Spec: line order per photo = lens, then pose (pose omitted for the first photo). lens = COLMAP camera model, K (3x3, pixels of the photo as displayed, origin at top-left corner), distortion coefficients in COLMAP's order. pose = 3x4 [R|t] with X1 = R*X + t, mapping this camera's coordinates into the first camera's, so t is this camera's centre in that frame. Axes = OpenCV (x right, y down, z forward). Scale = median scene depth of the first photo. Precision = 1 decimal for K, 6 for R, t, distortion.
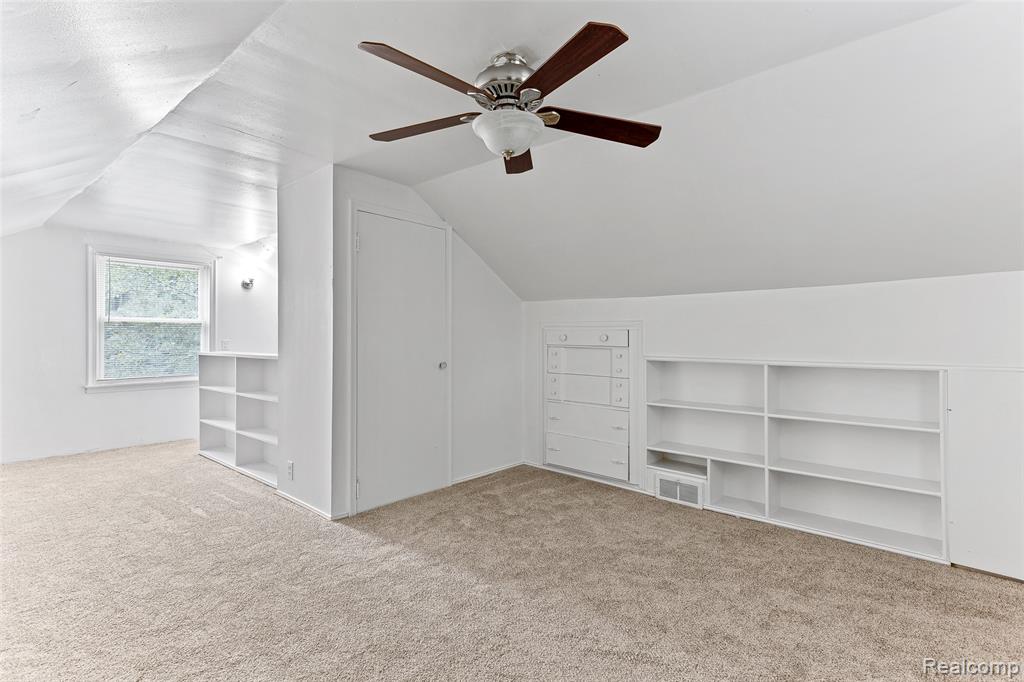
lens RADIAL K [[487.6, 0, 509.9], [0, 487.6, 345.3], [0, 0, 1]] dist [0.031849, 0.000484]
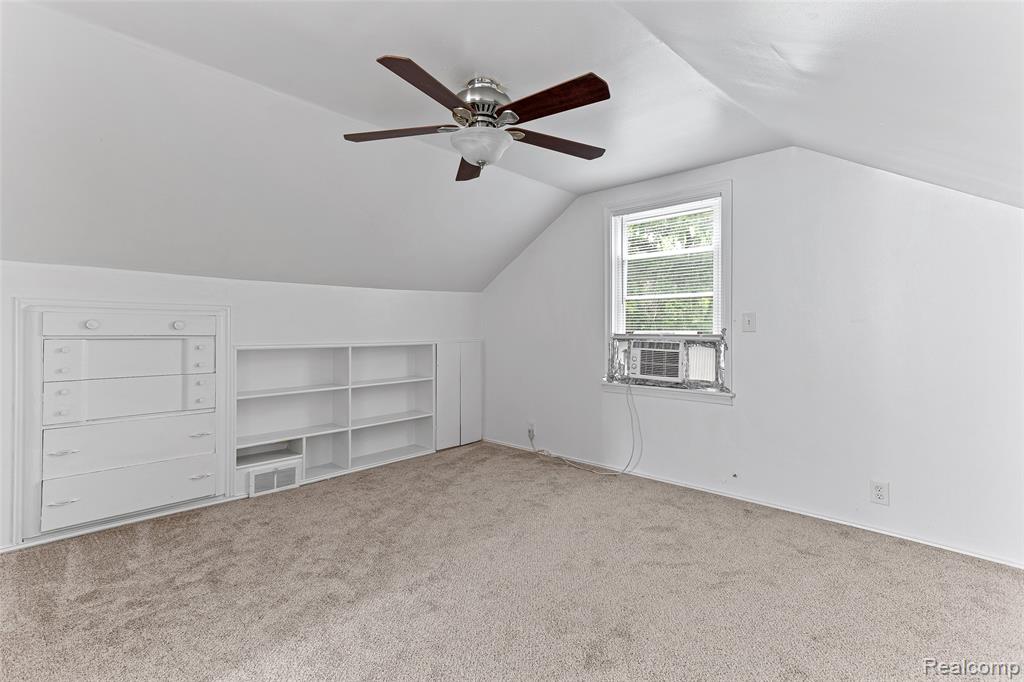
lens RADIAL K [[482.9, 0, 506.3], [0, 482.9, 332.8], [0, 0, 1]] dist [0.031691, 0.000972]
pose [[0.052551, -0.011614, 0.998551, -0.637923], [0.015383, 0.999823, 0.010819, -0.003565], [-0.998500, 0.014792, 0.052721, 0.497162]]
